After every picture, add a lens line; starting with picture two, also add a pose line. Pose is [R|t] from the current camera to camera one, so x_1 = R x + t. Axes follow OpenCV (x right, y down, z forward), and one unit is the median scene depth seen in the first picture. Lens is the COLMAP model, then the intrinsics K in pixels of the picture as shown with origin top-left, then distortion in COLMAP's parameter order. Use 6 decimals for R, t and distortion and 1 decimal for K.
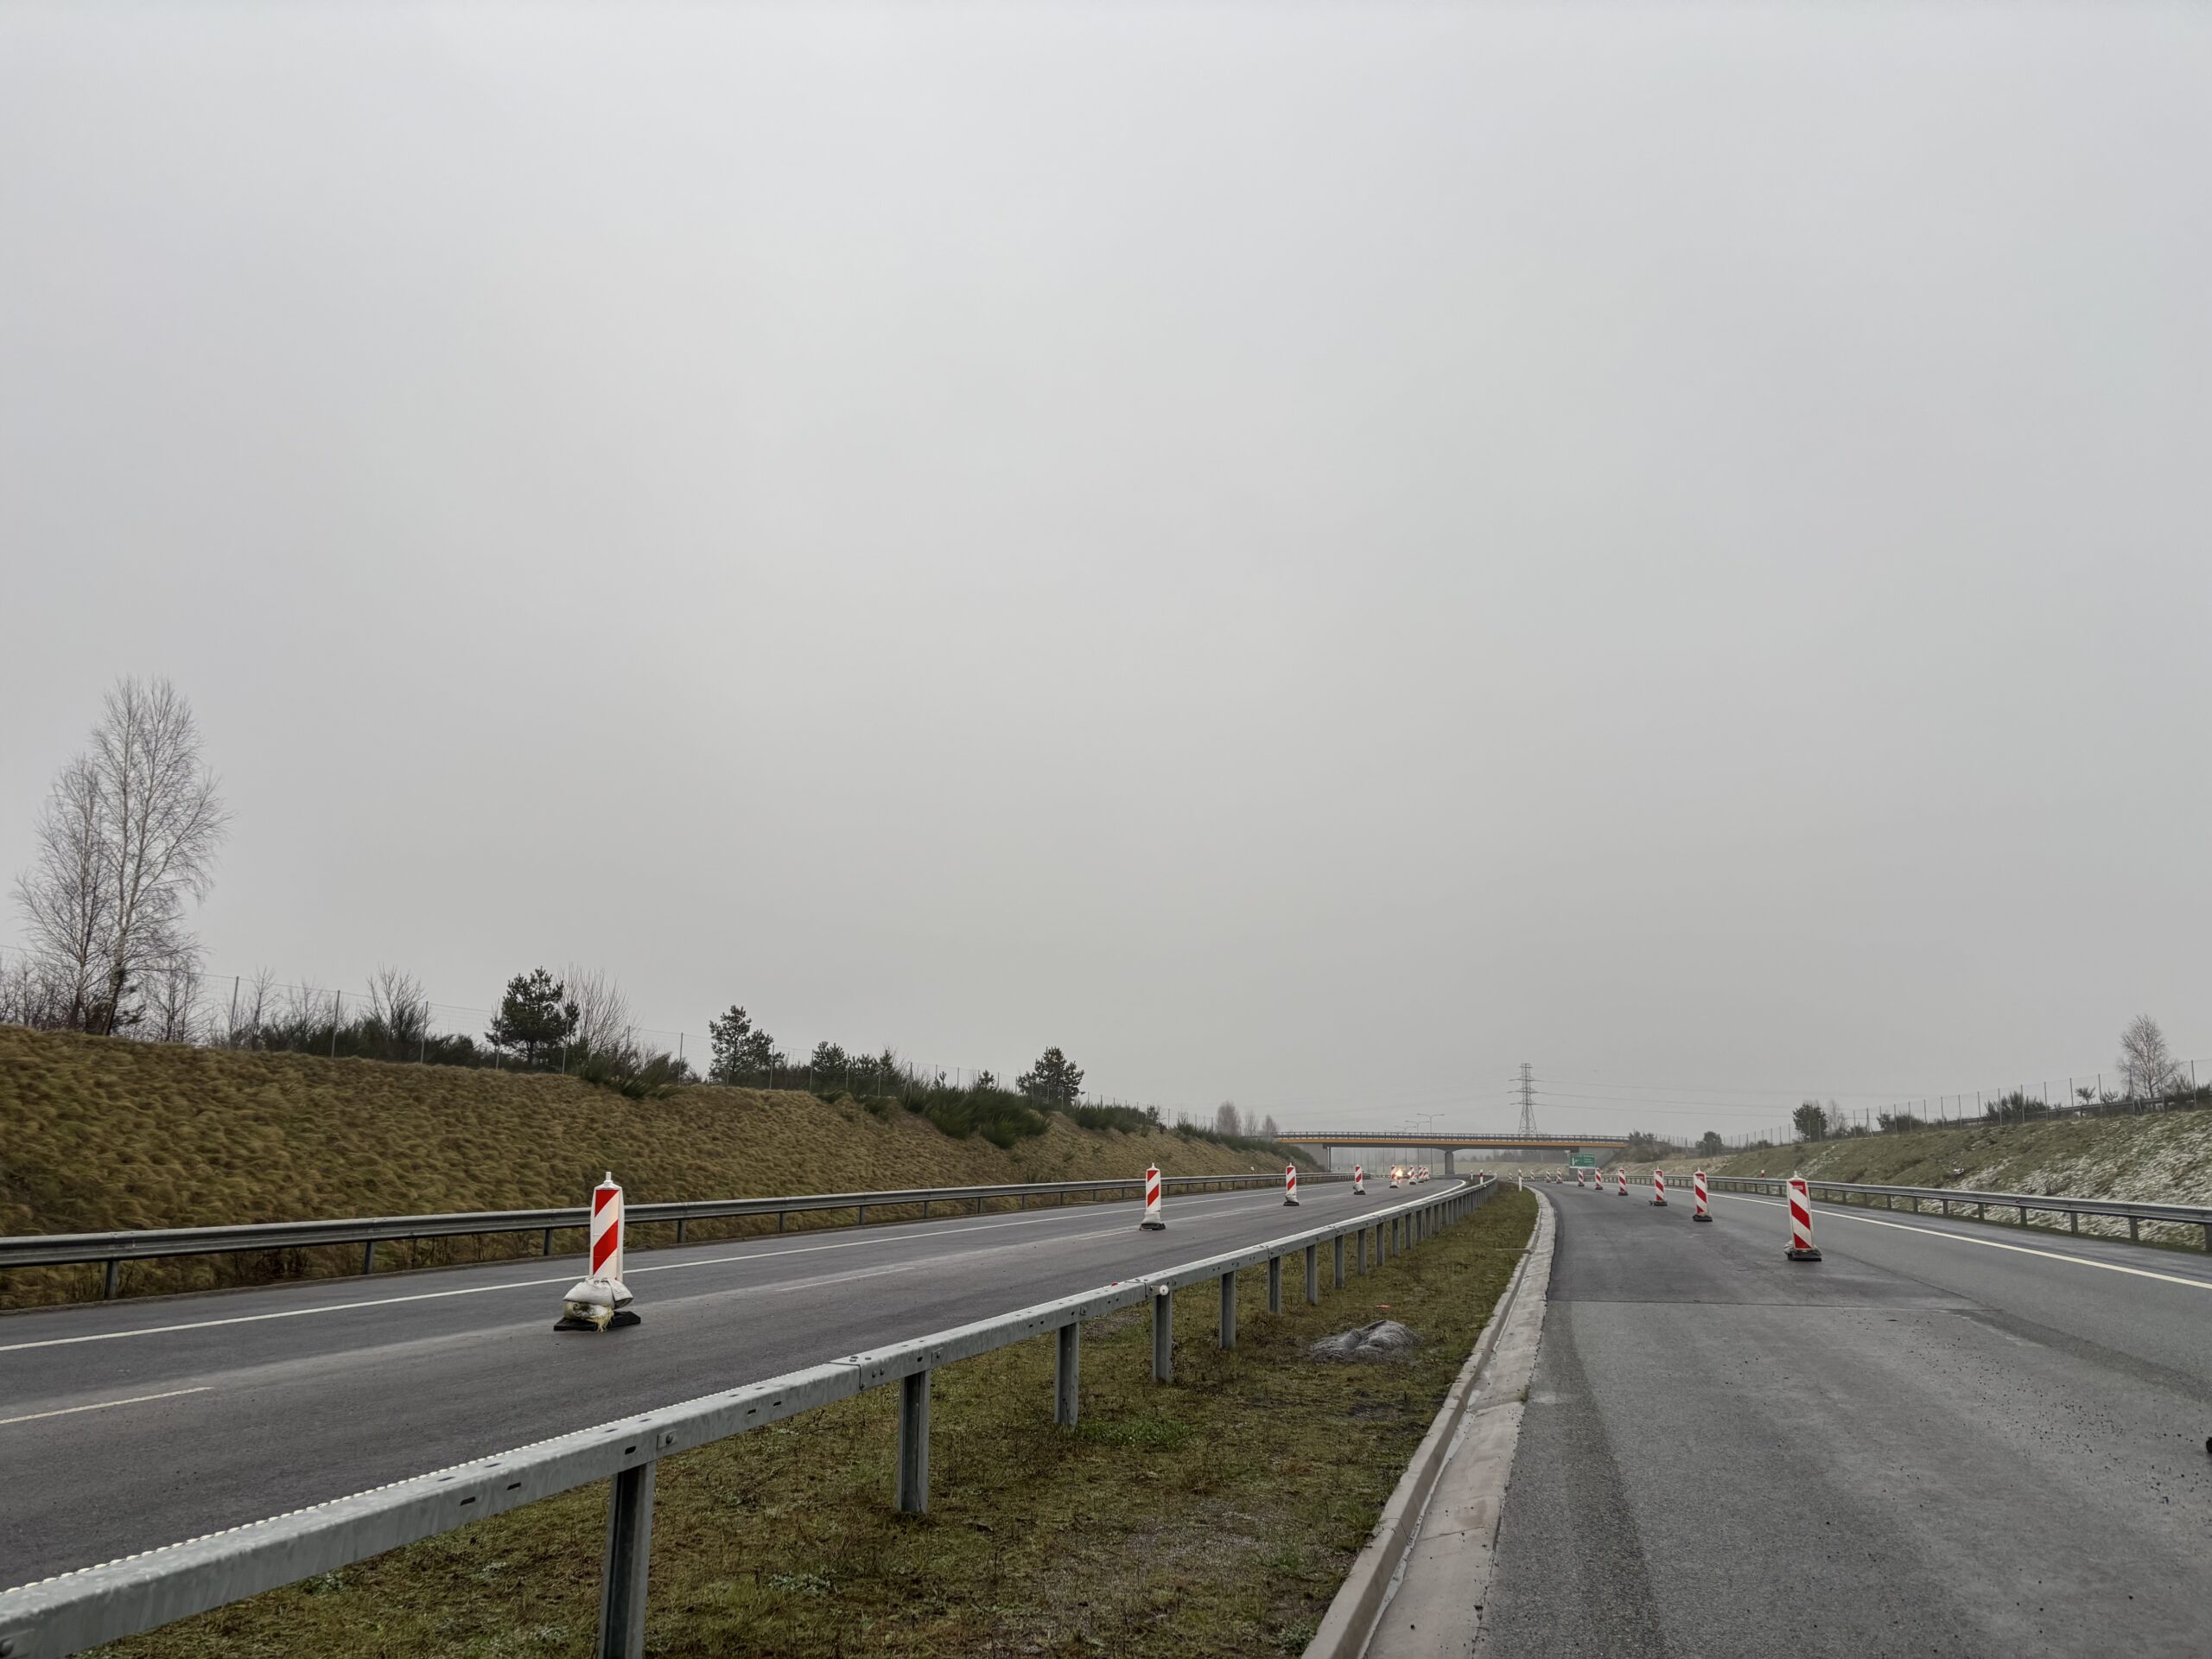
lens RADIAL K [[1687.6, 0, 1107.0], [0, 1687.6, 839.1], [0, 0, 1]] dist [0.030248, -0.024316]
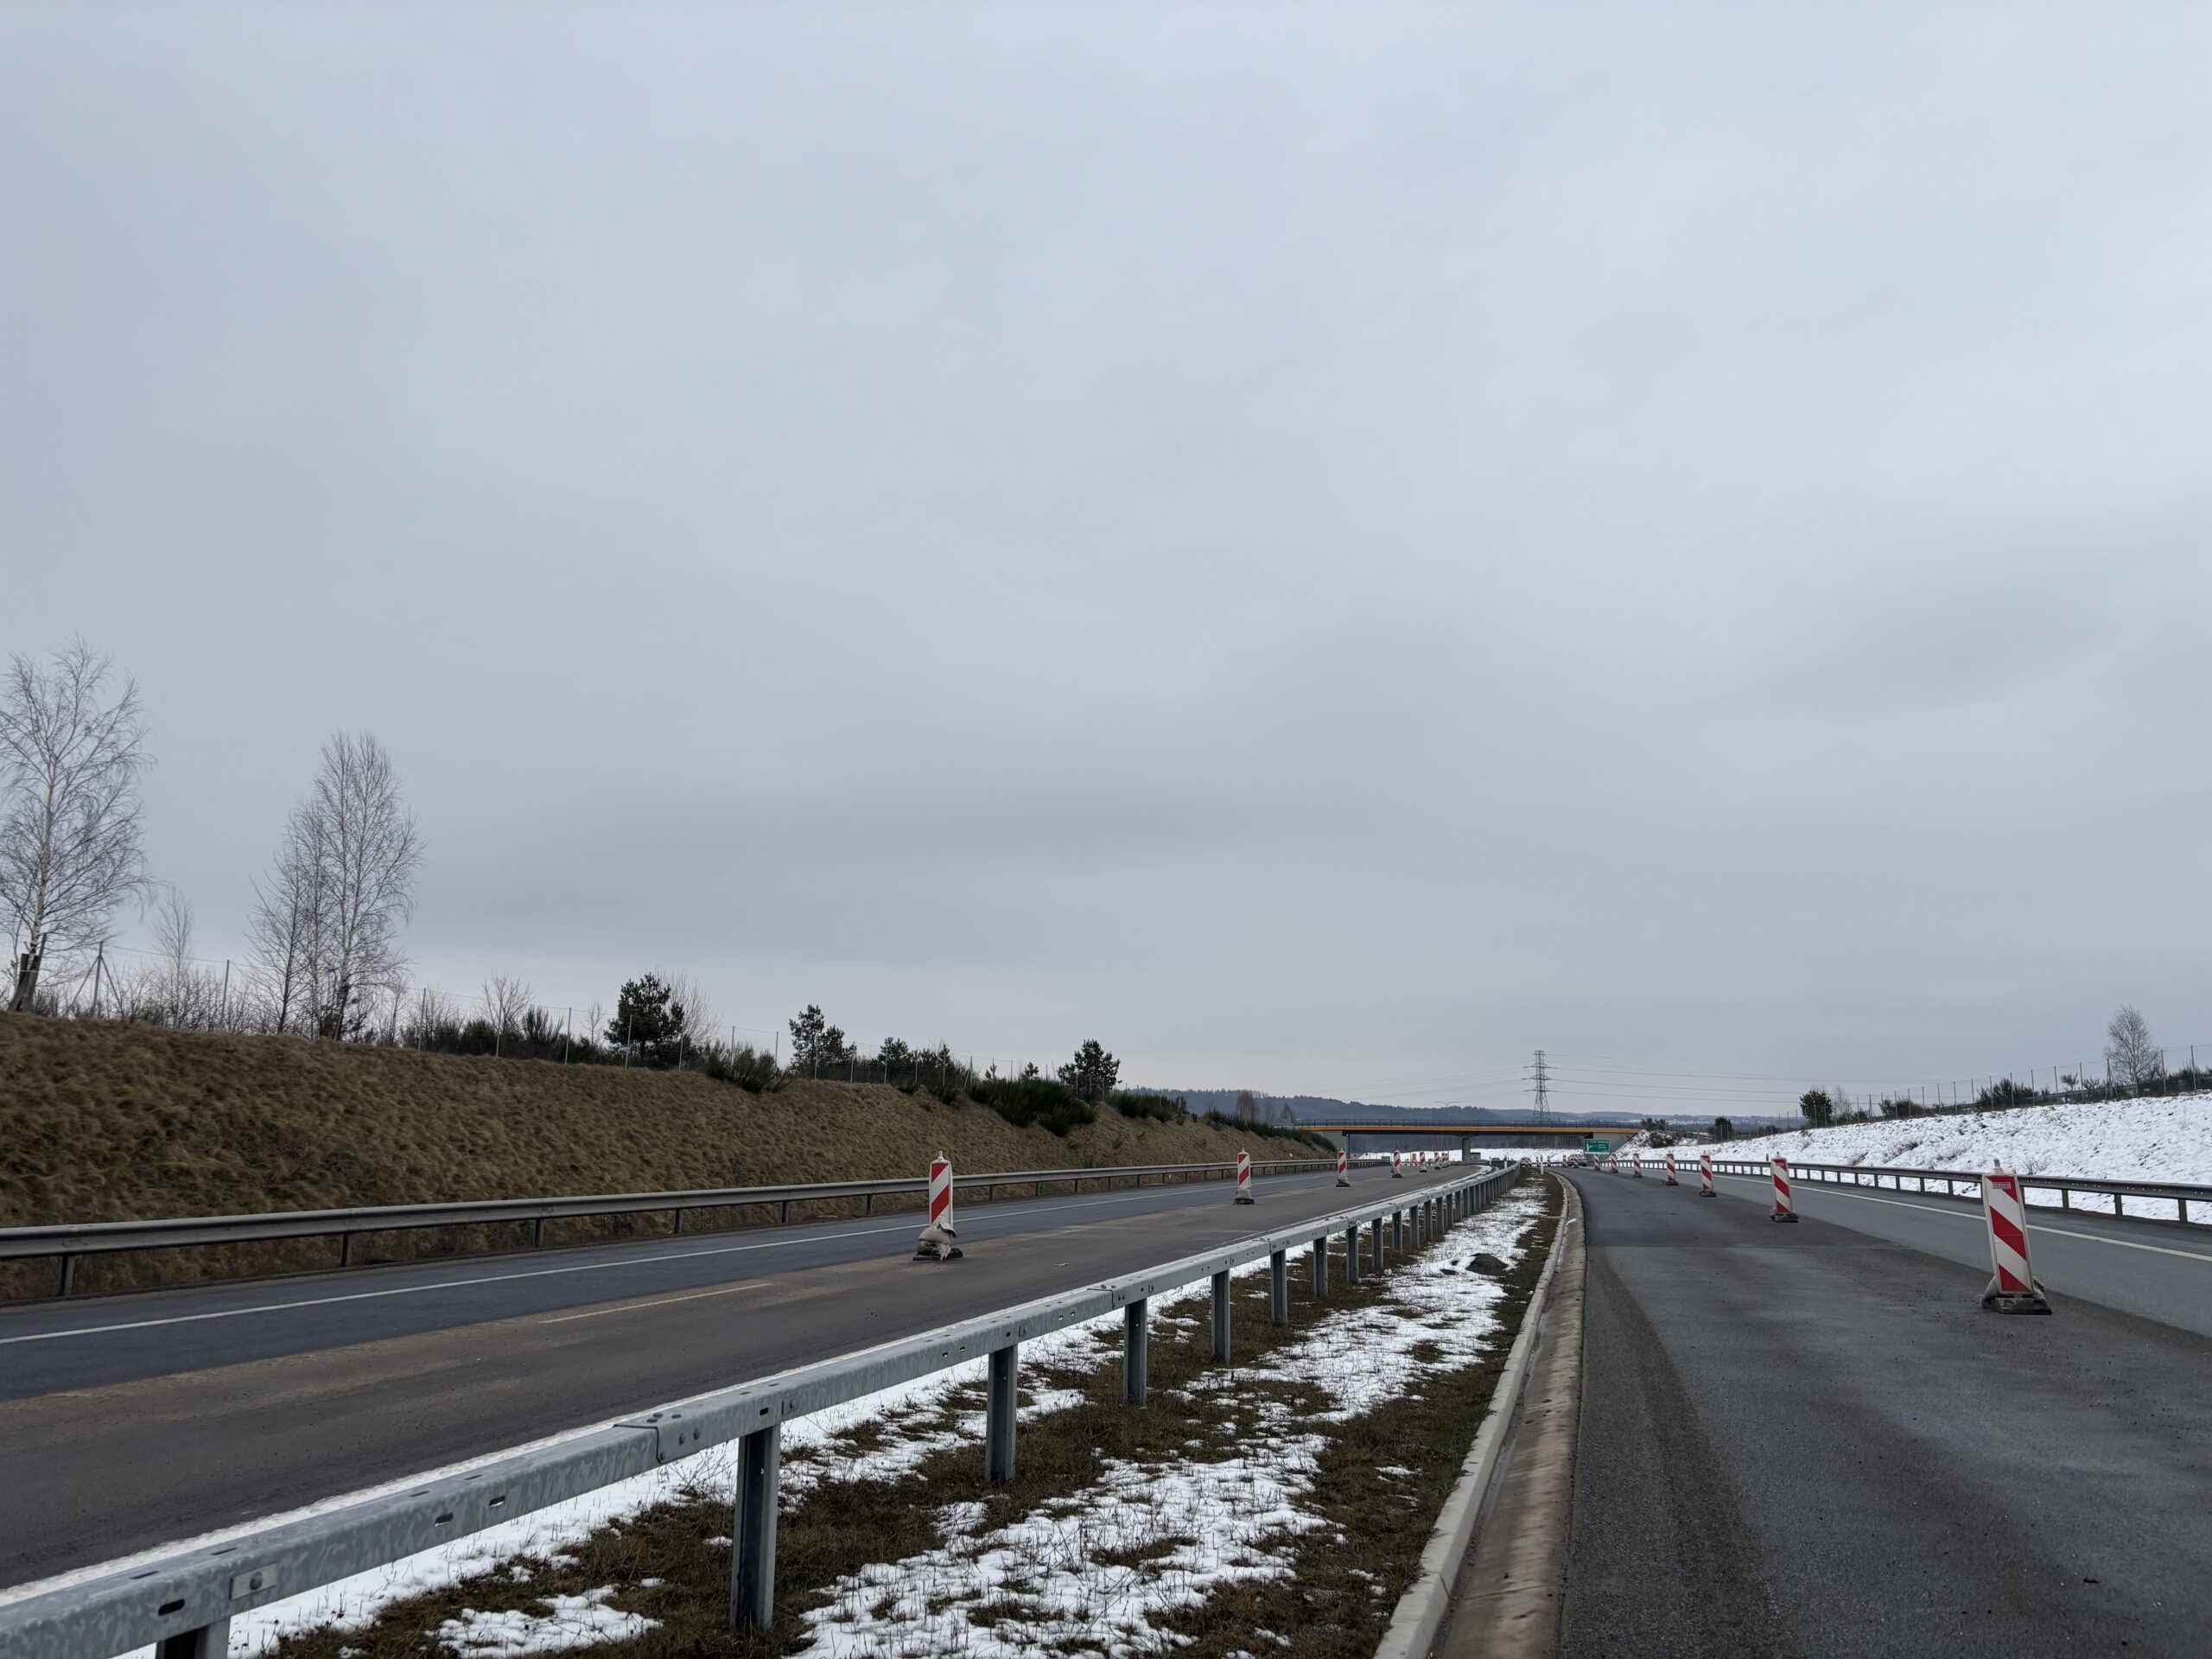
lens RADIAL K [[1687.6, 0, 1105.6], [0, 1687.6, 794.1], [0, 0, 1]] dist [0.030248, -0.024316]
pose [[0.999973, -0.005376, -0.004947, -0.028745], [0.005283, 0.999813, -0.018628, -0.016282], [0.005047, 0.018602, 0.999814, -0.089829]]
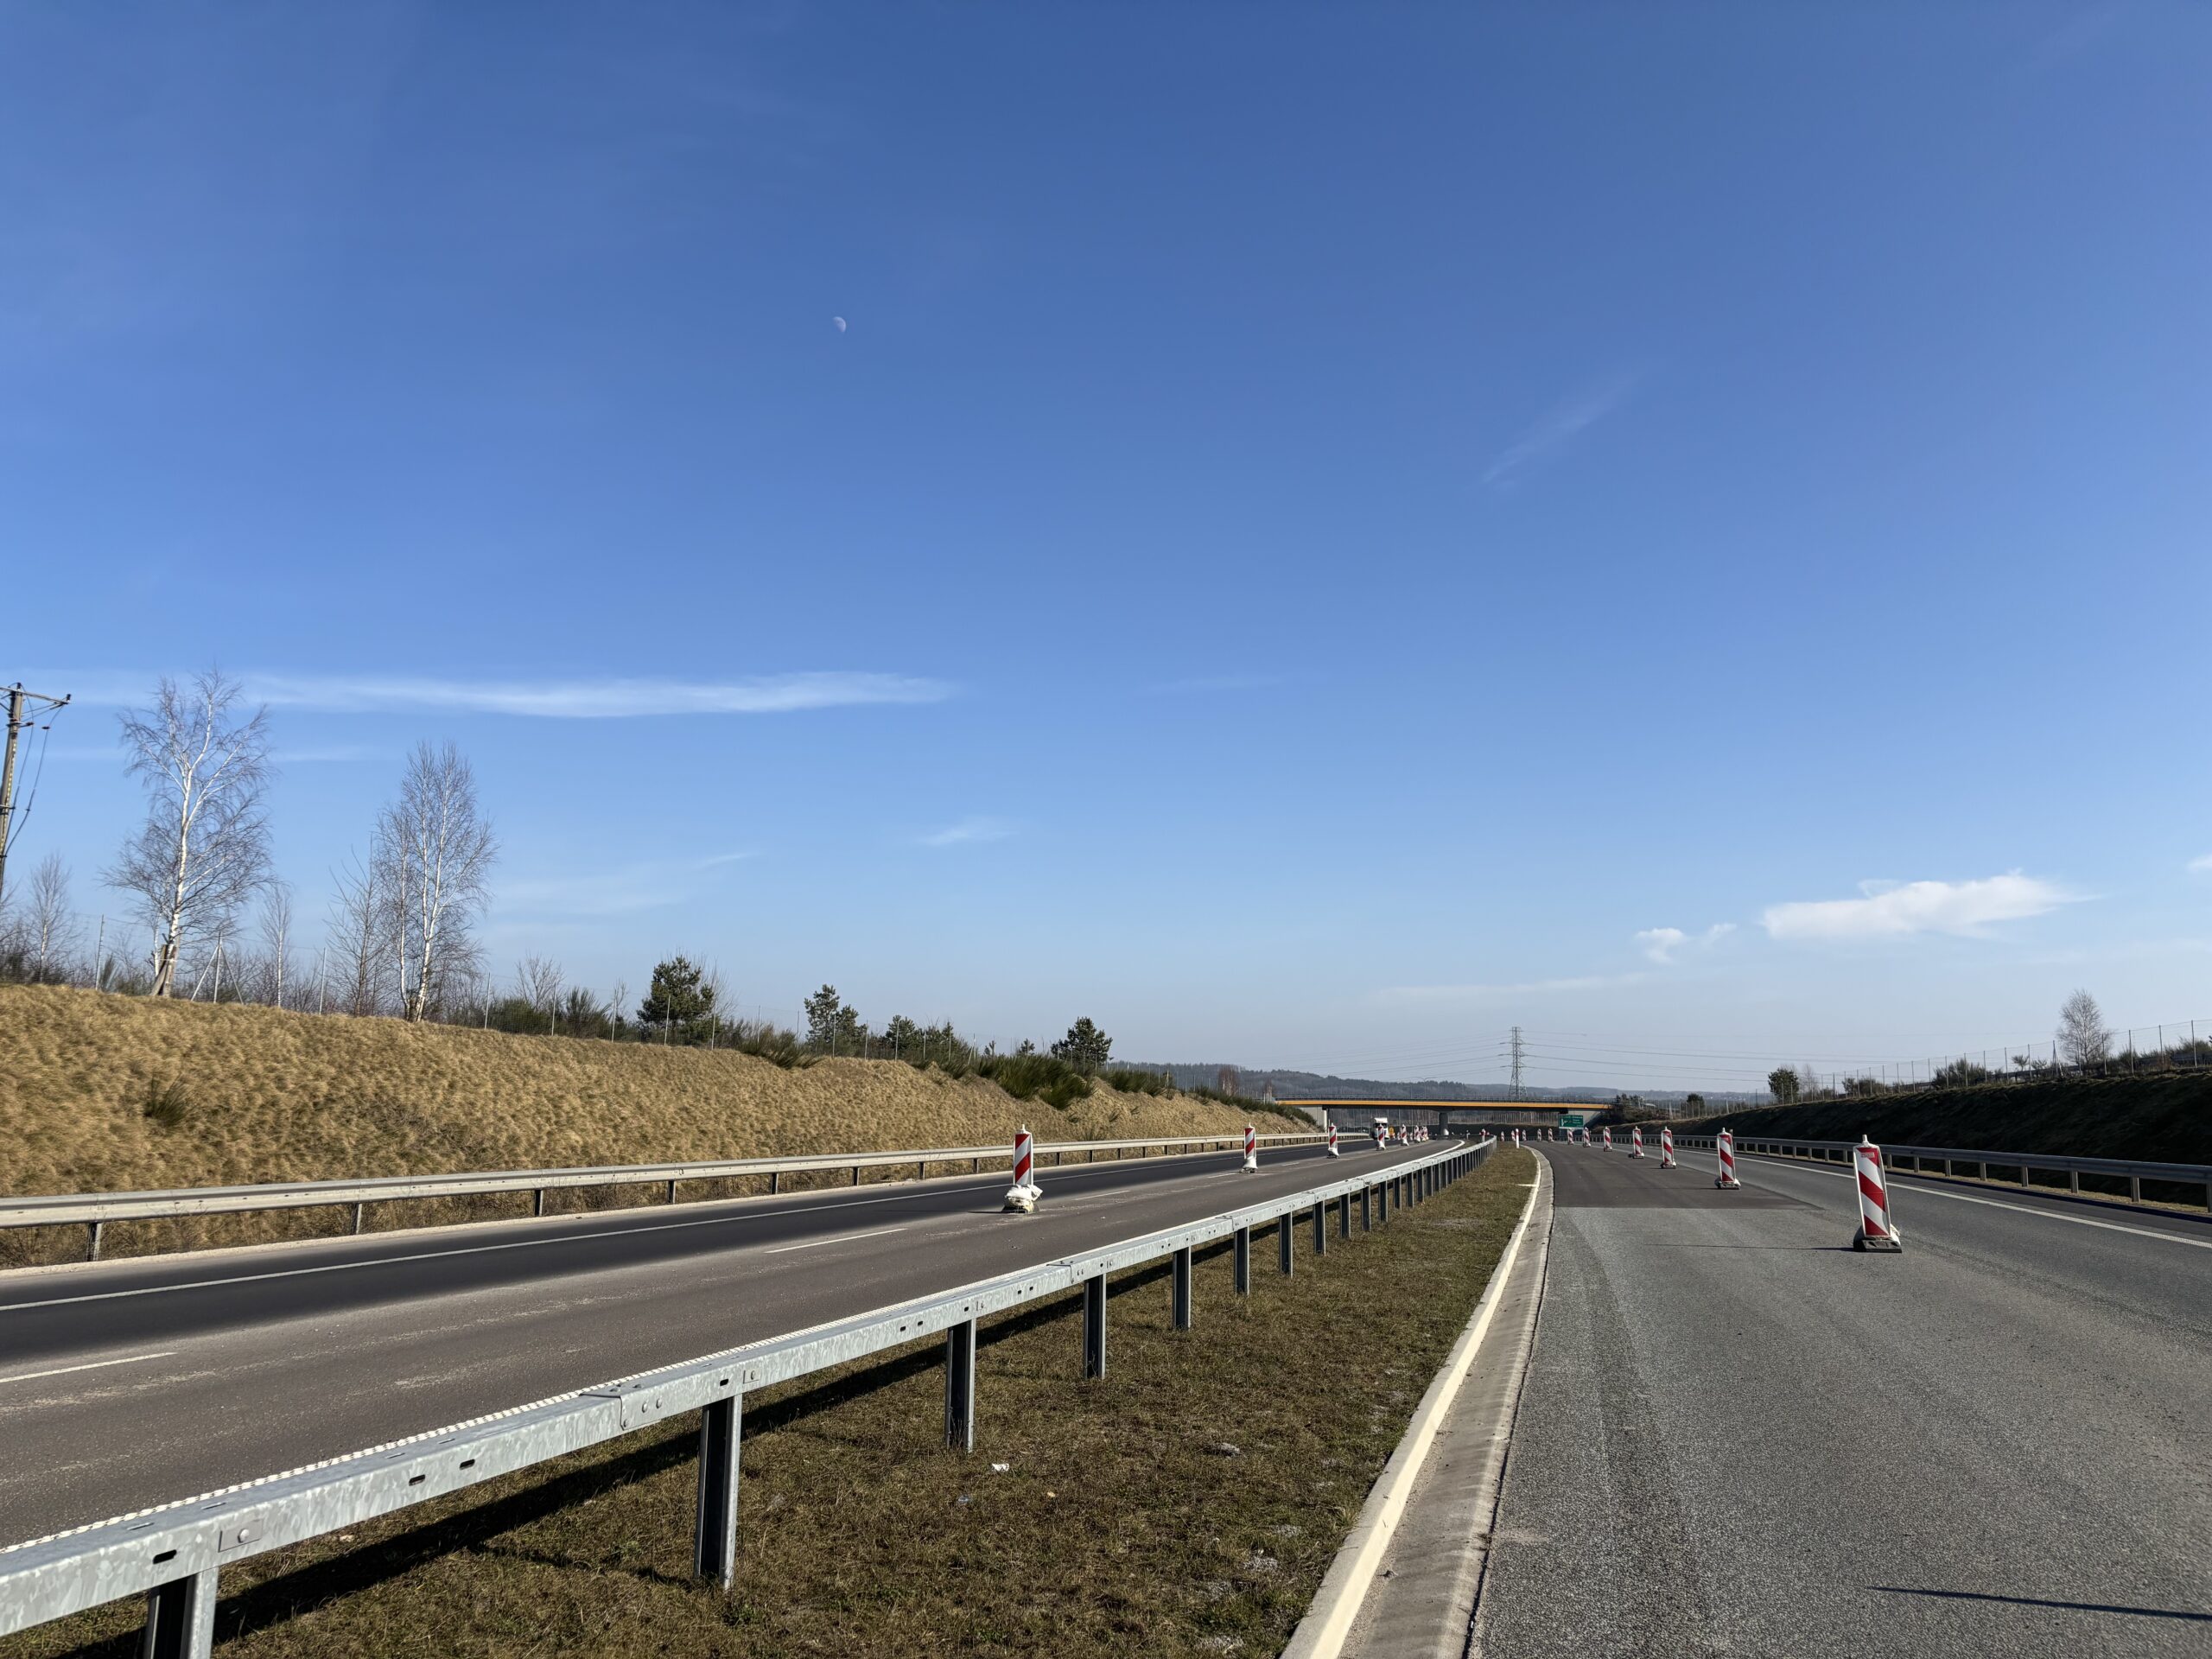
lens RADIAL K [[1687.6, 0, 1087.1], [0, 1687.6, 808.2], [0, 0, 1]] dist [0.030248, -0.024316]
pose [[0.999993, -0.000856, -0.003668, -0.043740], [0.000874, 0.999987, 0.004974, -0.028131], [0.003664, -0.004977, 0.999981, -0.149128]]
